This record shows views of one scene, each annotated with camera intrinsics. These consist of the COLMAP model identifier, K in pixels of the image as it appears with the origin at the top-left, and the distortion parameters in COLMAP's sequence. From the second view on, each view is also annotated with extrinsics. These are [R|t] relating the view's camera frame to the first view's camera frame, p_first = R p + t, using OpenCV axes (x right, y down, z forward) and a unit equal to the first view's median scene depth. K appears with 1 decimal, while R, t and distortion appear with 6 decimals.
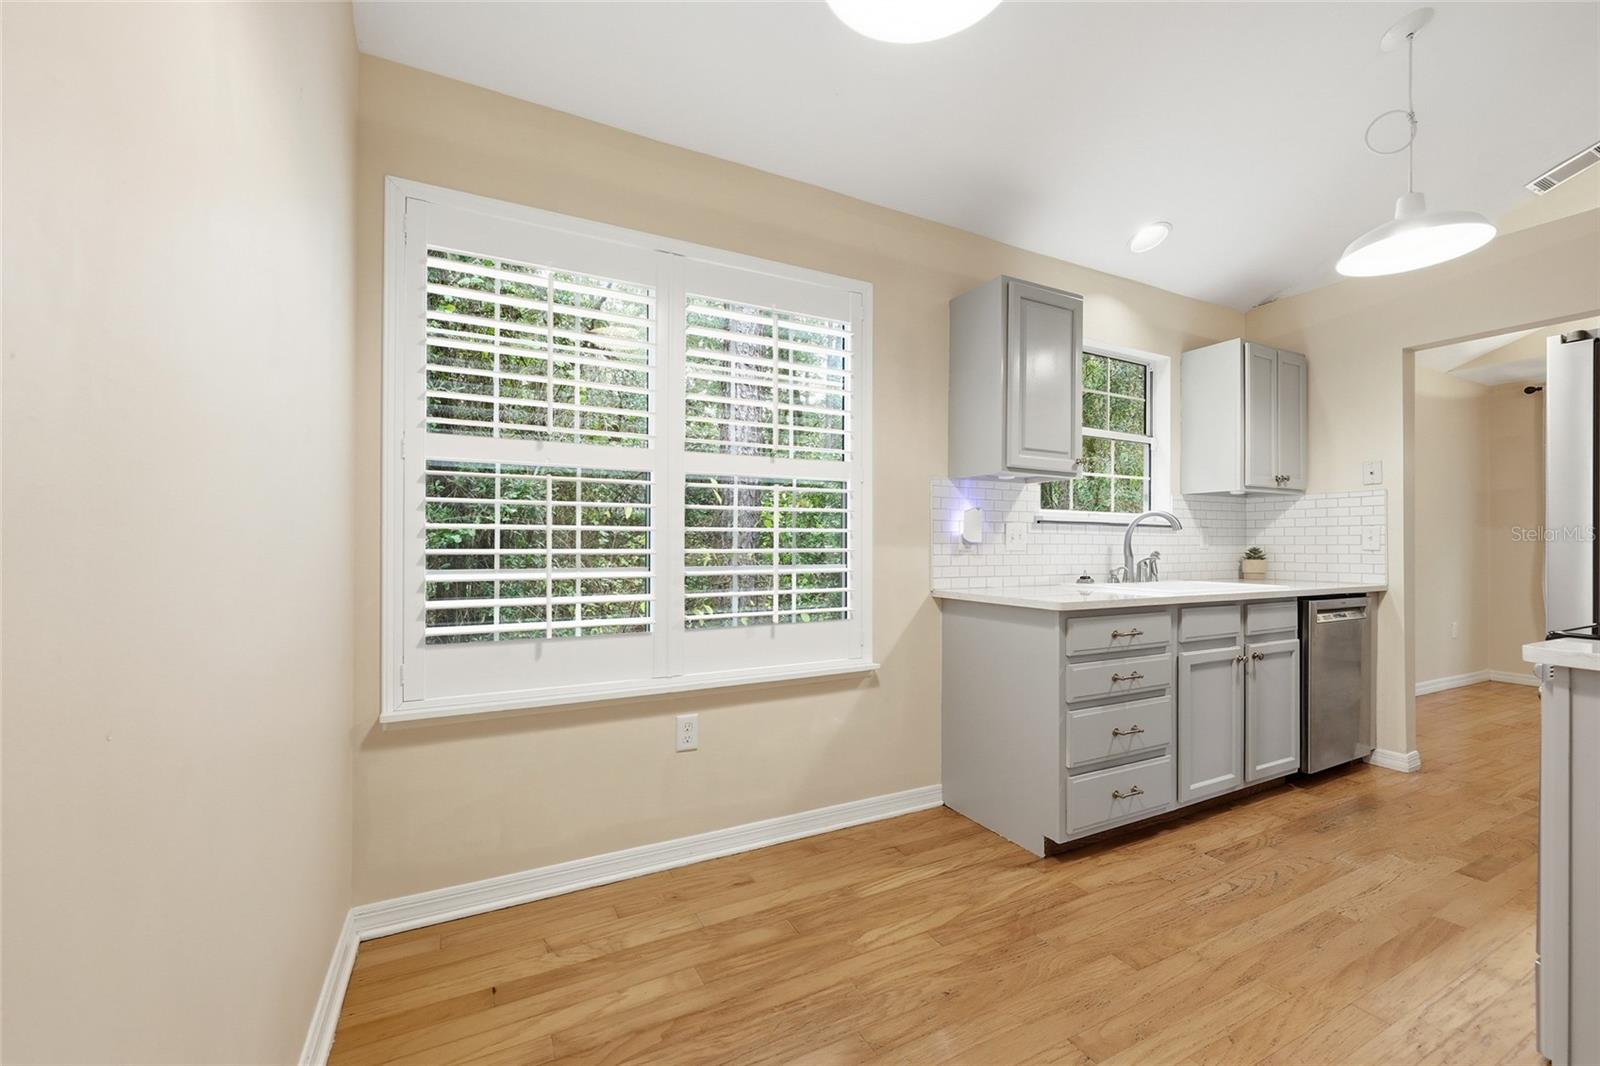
lens RADIAL K [[647.6, 0, 801.3], [0, 647.6, 542.1], [0, 0, 1]] dist [0.003340, 0.000327]
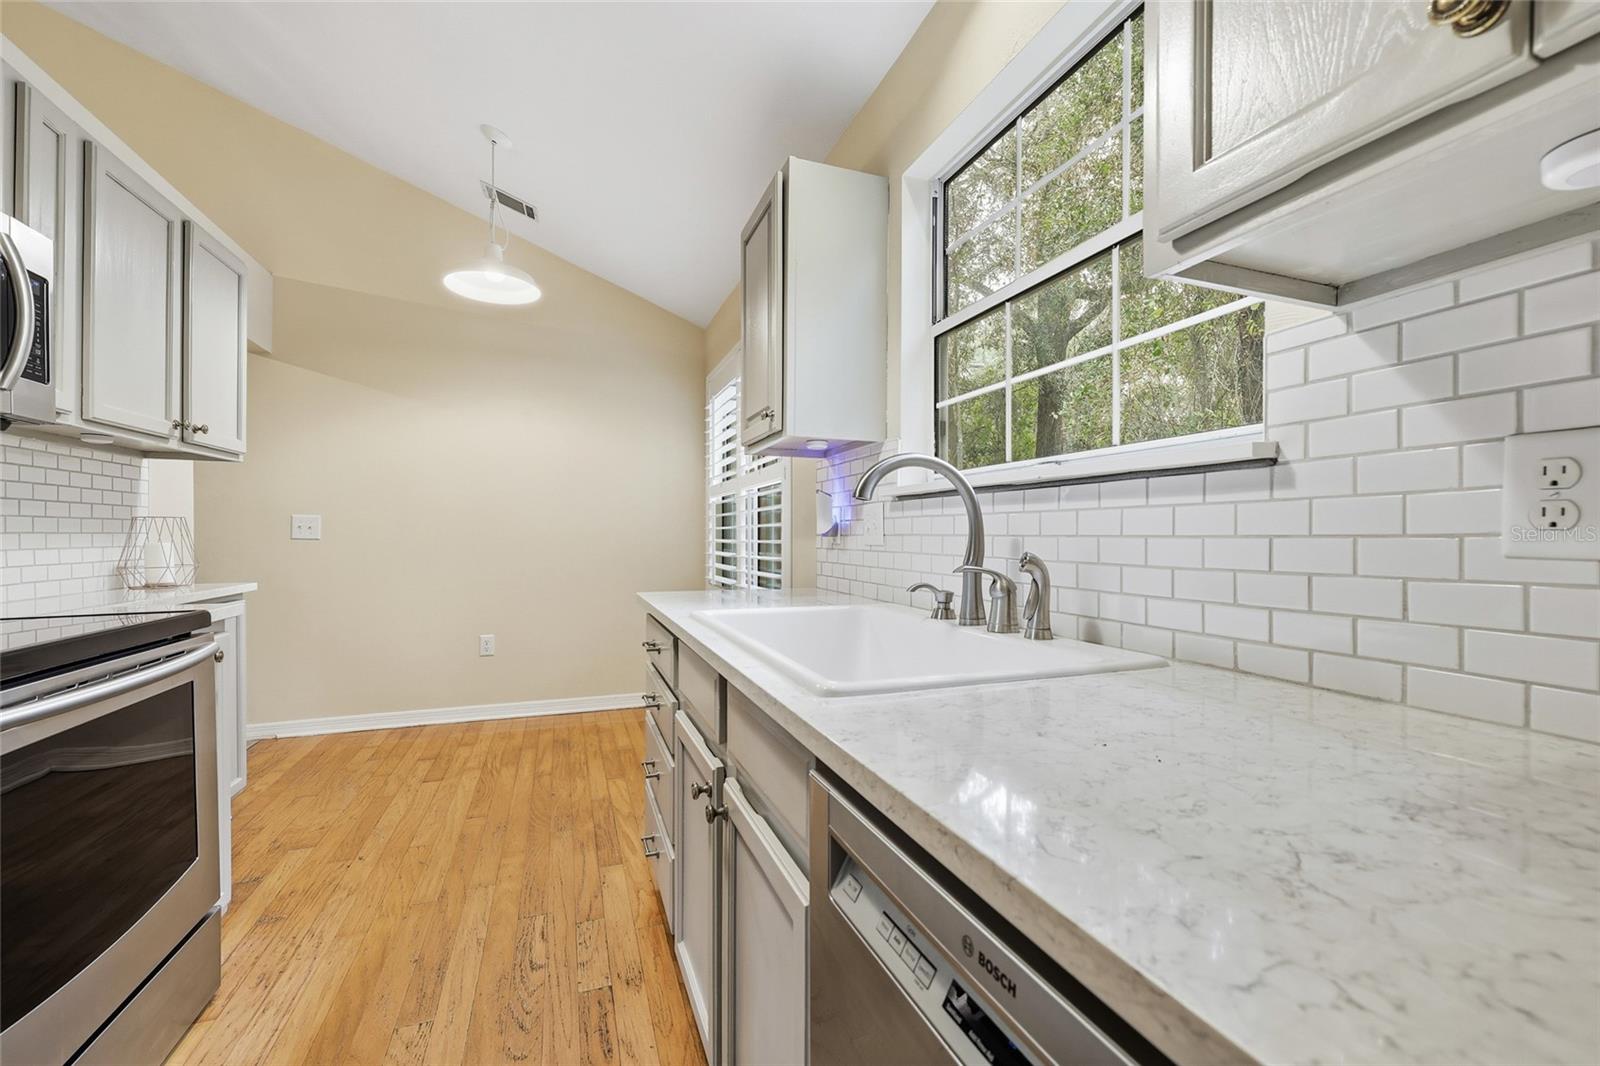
lens RADIAL K [[647.6, 0, 801.3], [0, 647.6, 542.1], [0, 0, 1]] dist [0.003340, 0.000327]
pose [[-0.124242, 0.003648, -0.992245, 1.473547], [-0.003266, 0.999986, 0.004085, 0.011672], [0.992247, 0.003748, -0.124228, 1.485150]]
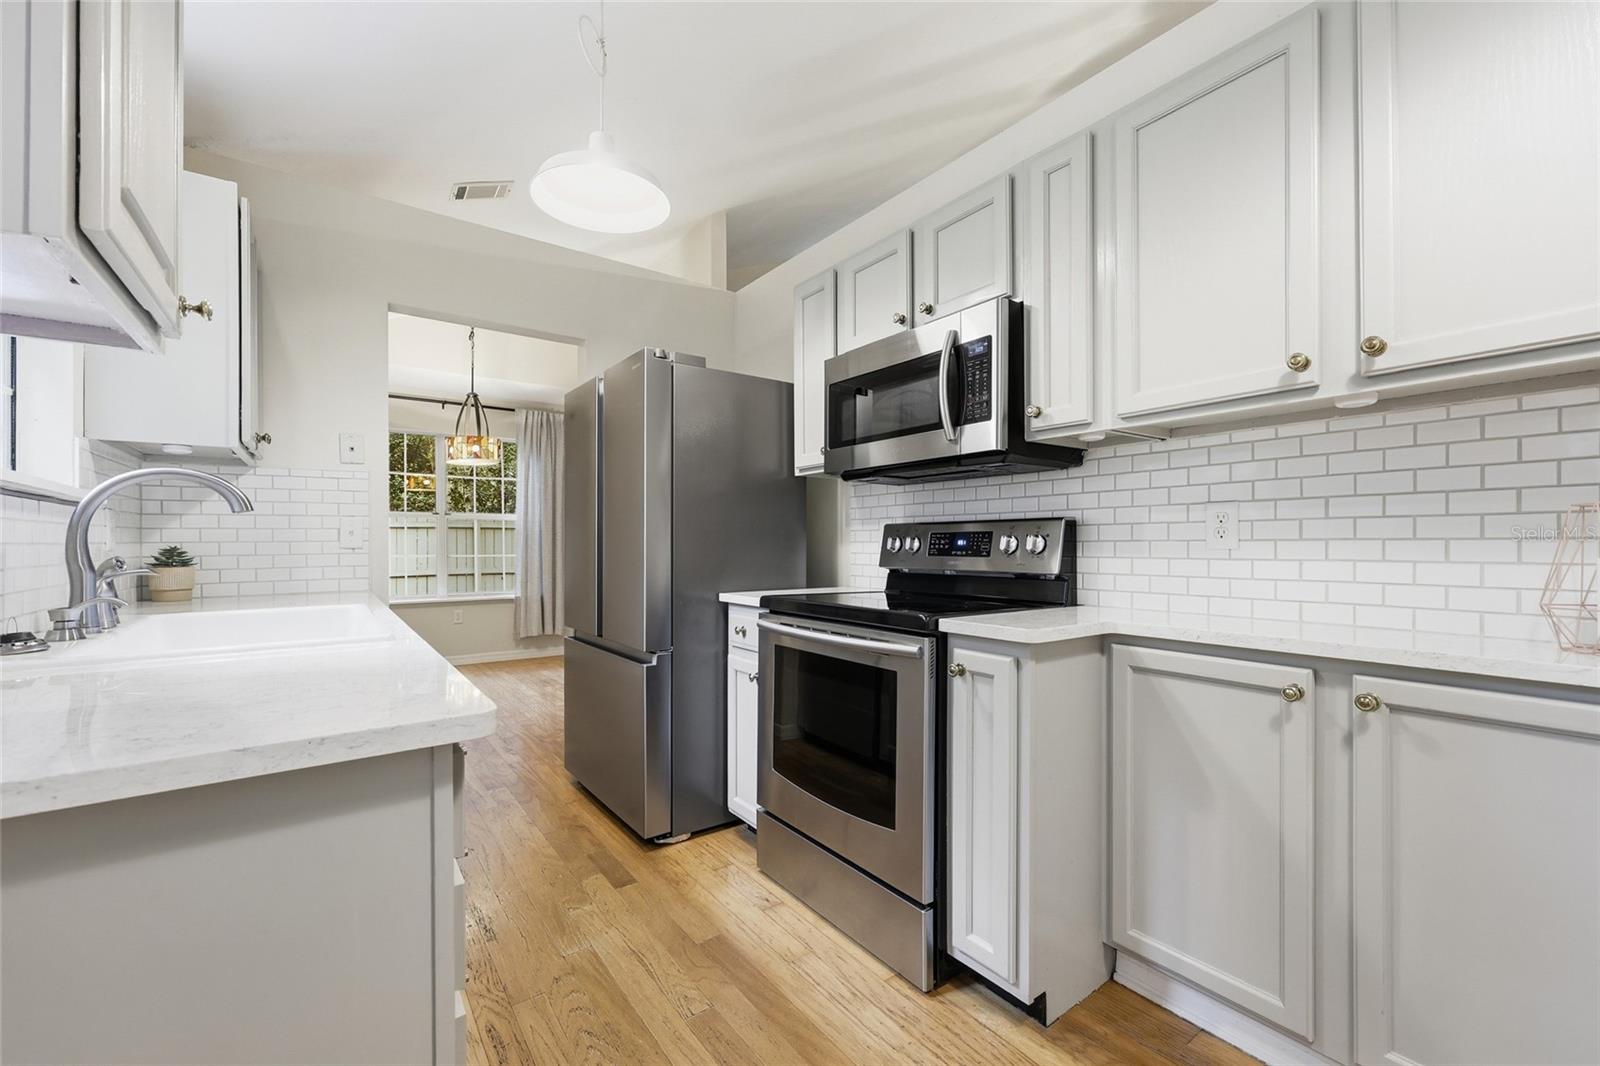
lens RADIAL K [[647.6, 0, 801.3], [0, 647.6, 542.1], [0, 0, 1]] dist [0.003340, 0.000327]
pose [[-0.153900, 0.001594, 0.988085, 0.044282], [0.000044, 0.999999, -0.001606, 0.010076], [-0.988086, -0.000203, -0.153900, 0.966607]]
